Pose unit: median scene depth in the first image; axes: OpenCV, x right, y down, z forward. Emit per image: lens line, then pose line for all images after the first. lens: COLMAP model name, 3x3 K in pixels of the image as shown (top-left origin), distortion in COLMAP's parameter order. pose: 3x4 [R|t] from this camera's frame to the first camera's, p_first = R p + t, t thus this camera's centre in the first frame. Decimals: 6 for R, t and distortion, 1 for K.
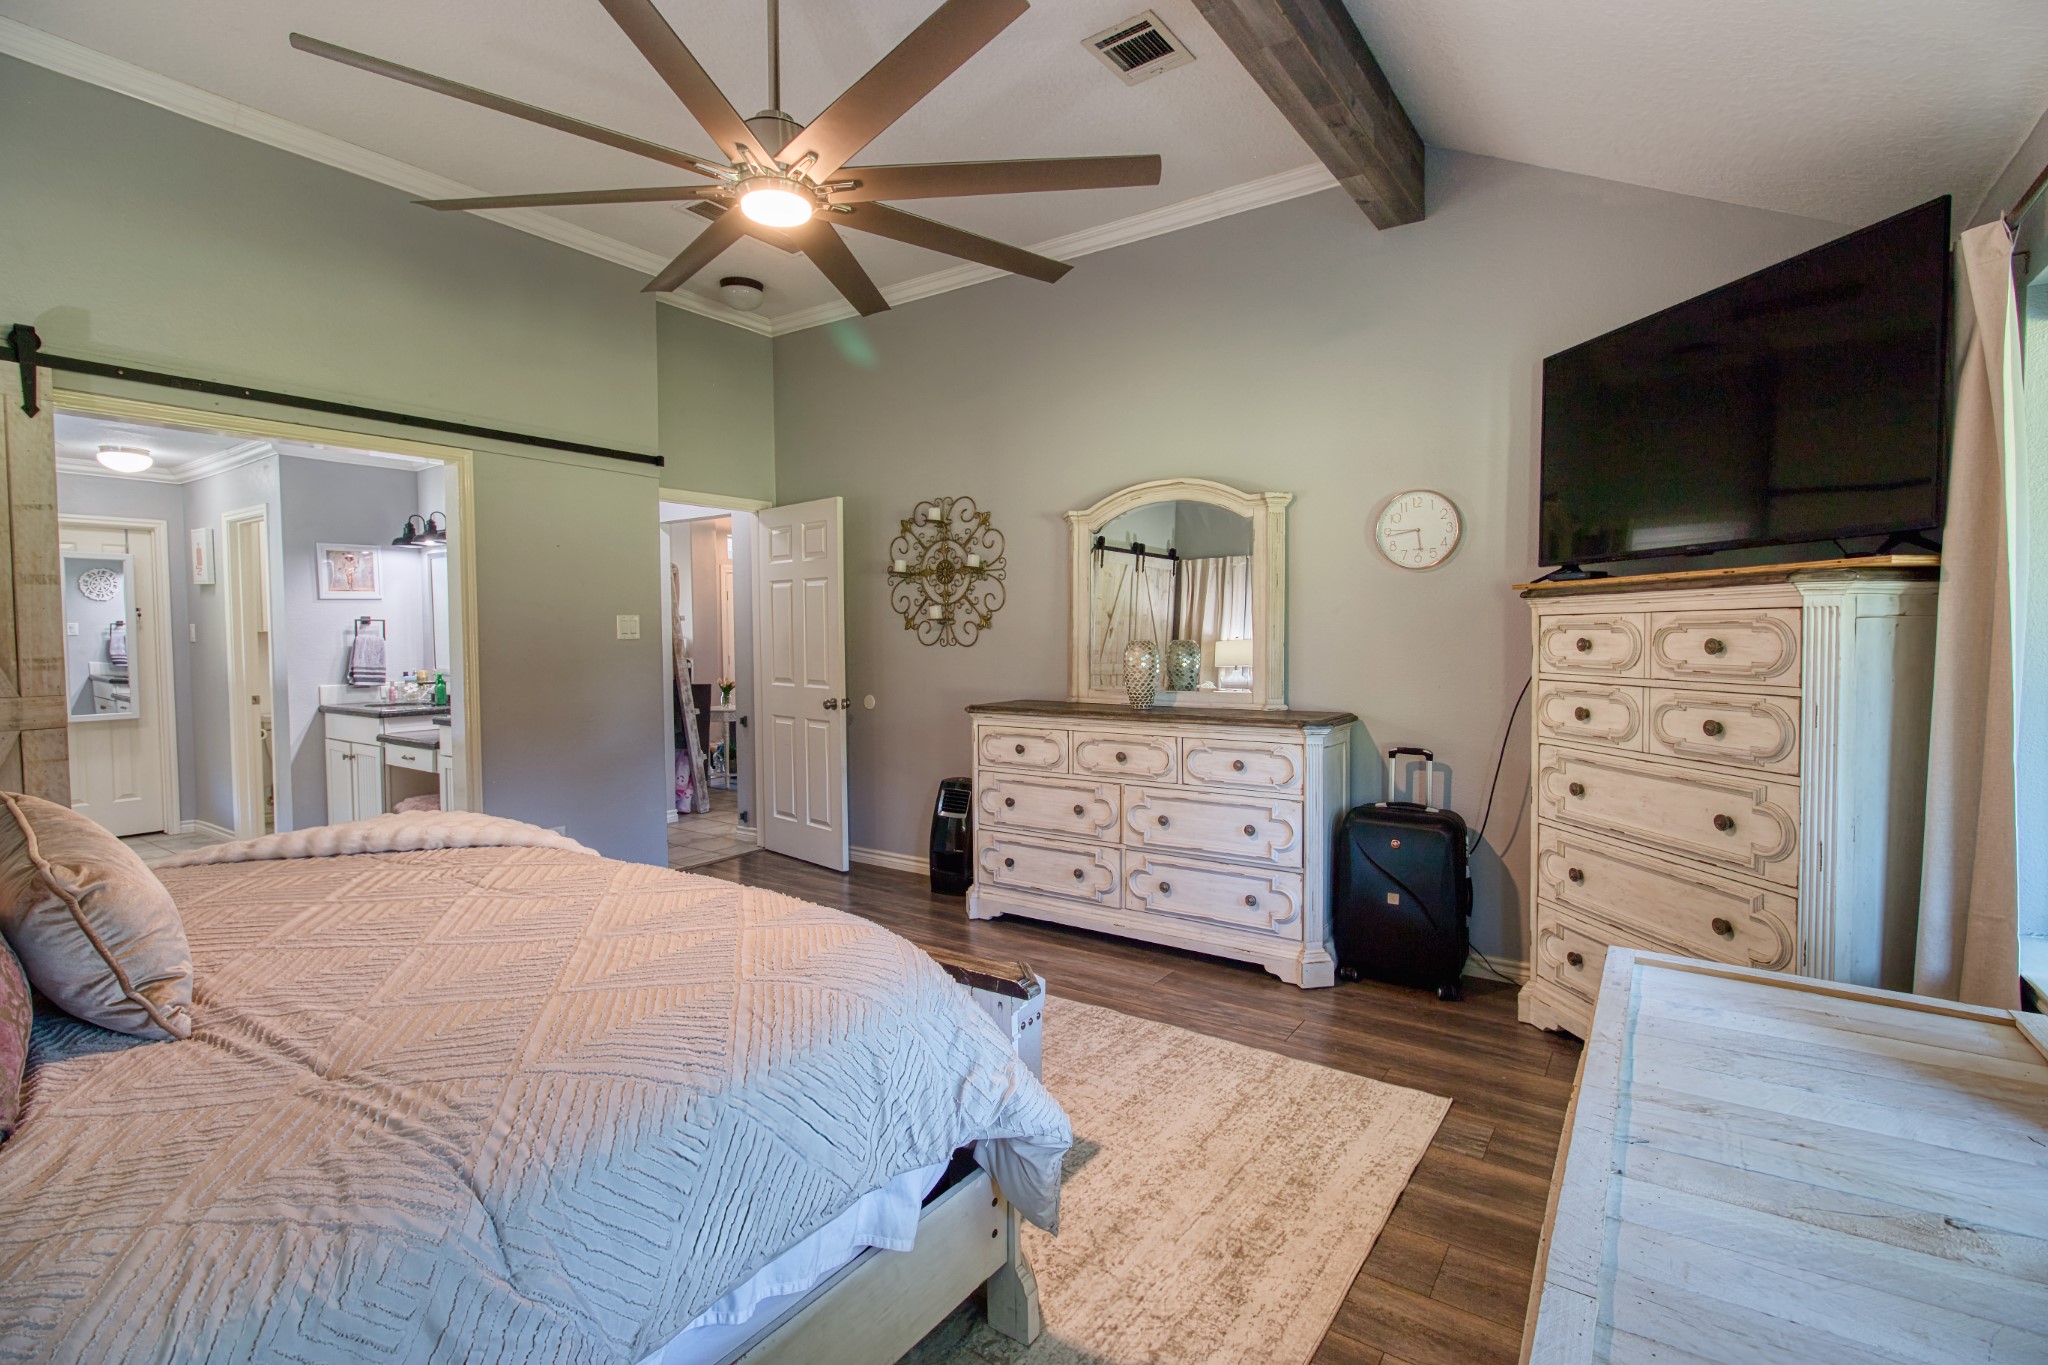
lens RADIAL K [[953.1, 0, 1046.0], [0, 953.1, 669.1], [0, 0, 1]] dist [0.003984, -0.001856]
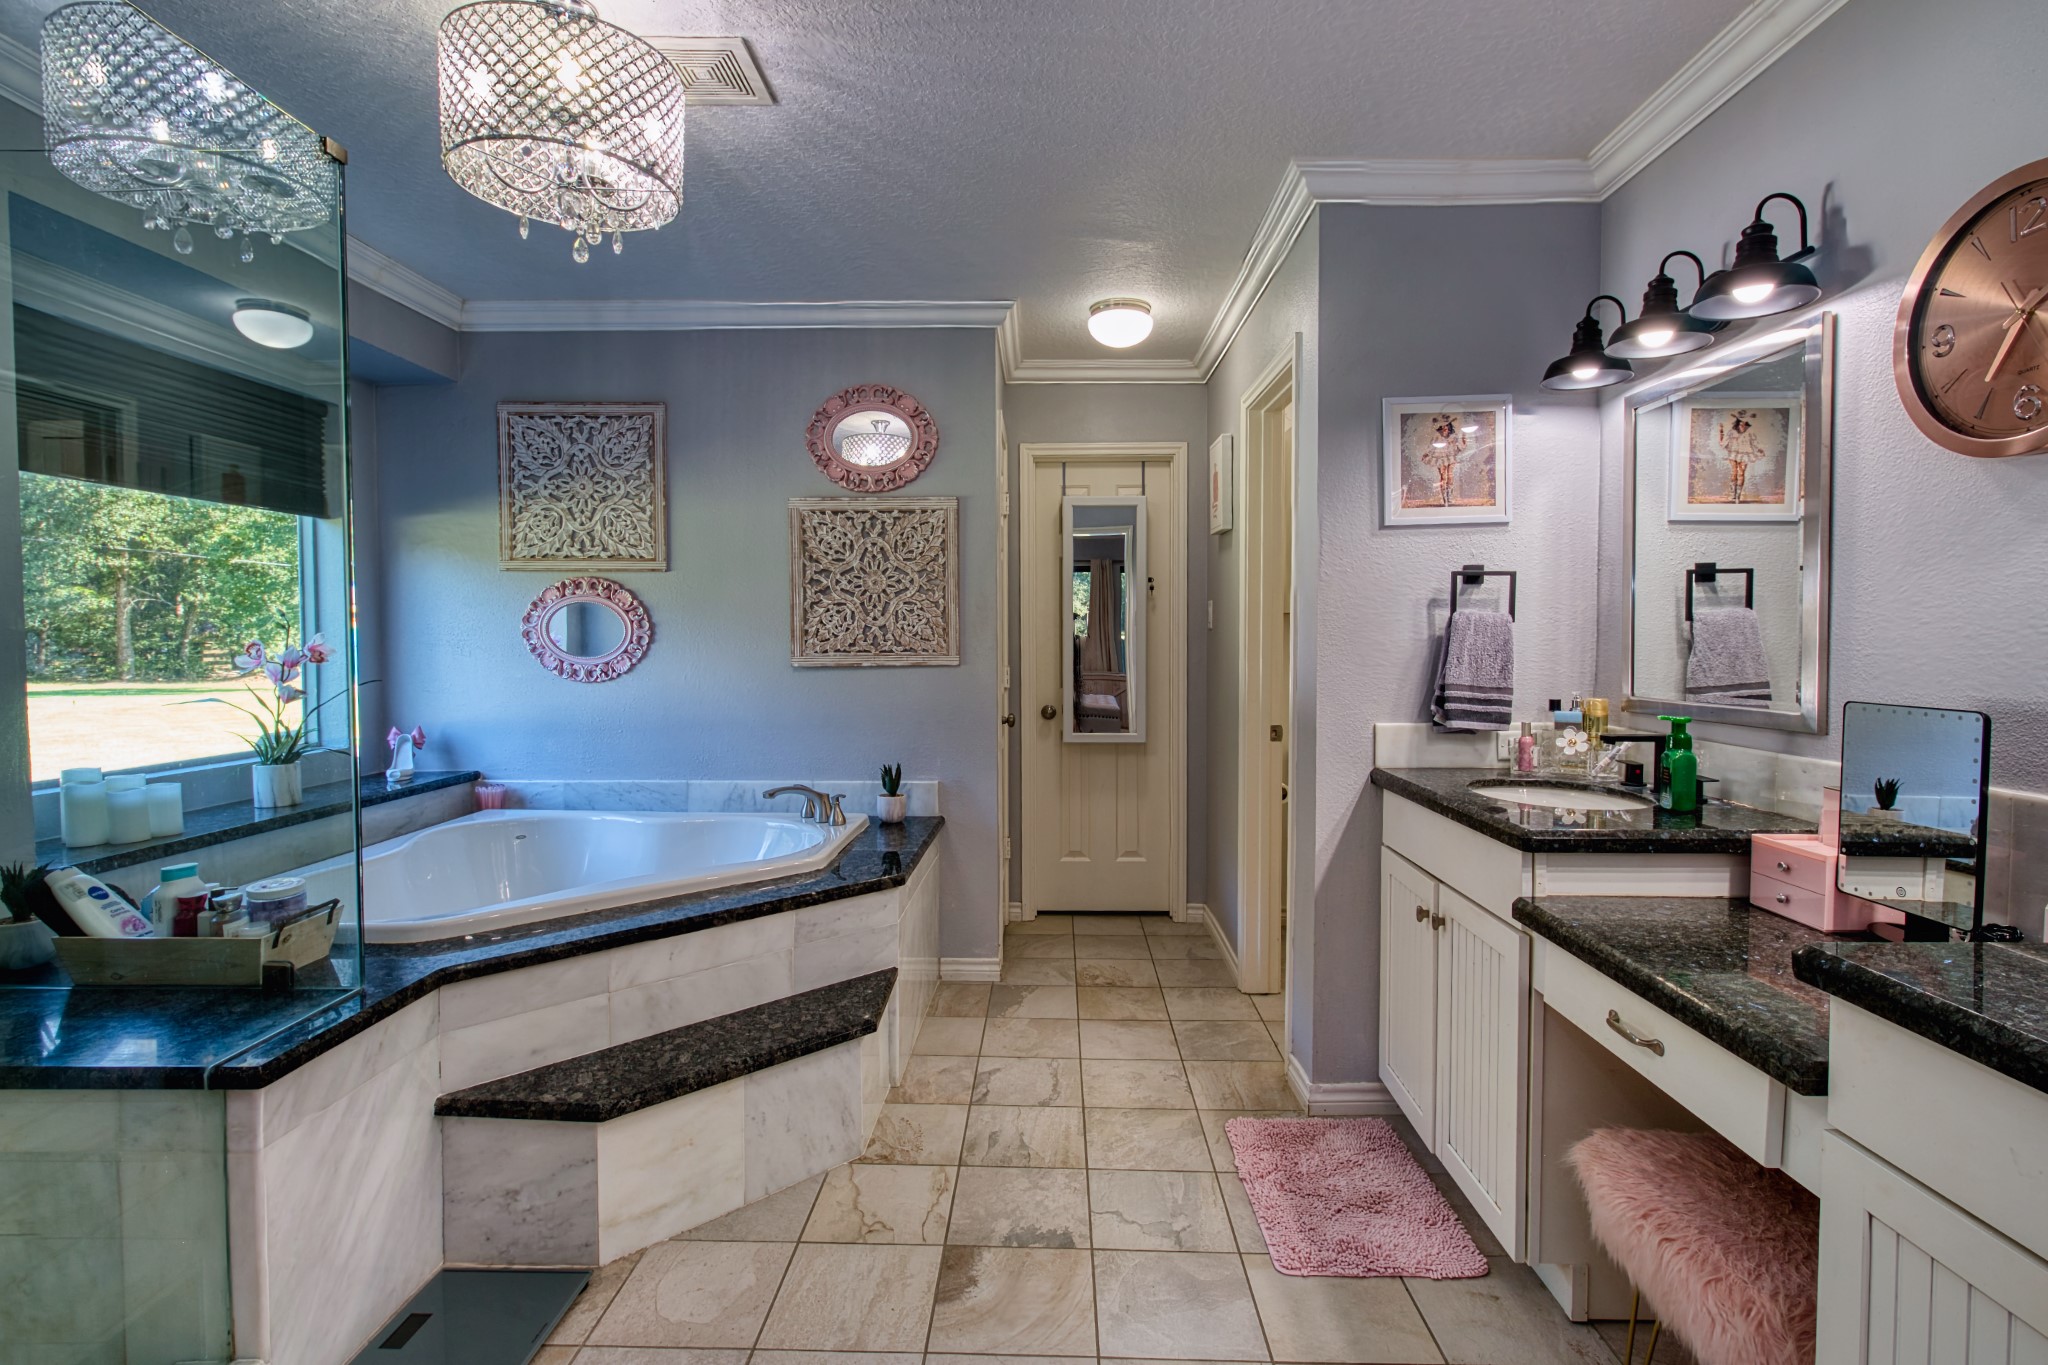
lens RADIAL K [[953.1, 0, 1038.1], [0, 953.1, 672.1], [0, 0, 1]] dist [0.003984, -0.001856]
pose [[0.548213, 0.038434, -0.835455, -0.467396], [-0.036143, 0.999099, 0.022245, -0.010195], [0.835558, 0.018001, 0.549108, 0.612179]]
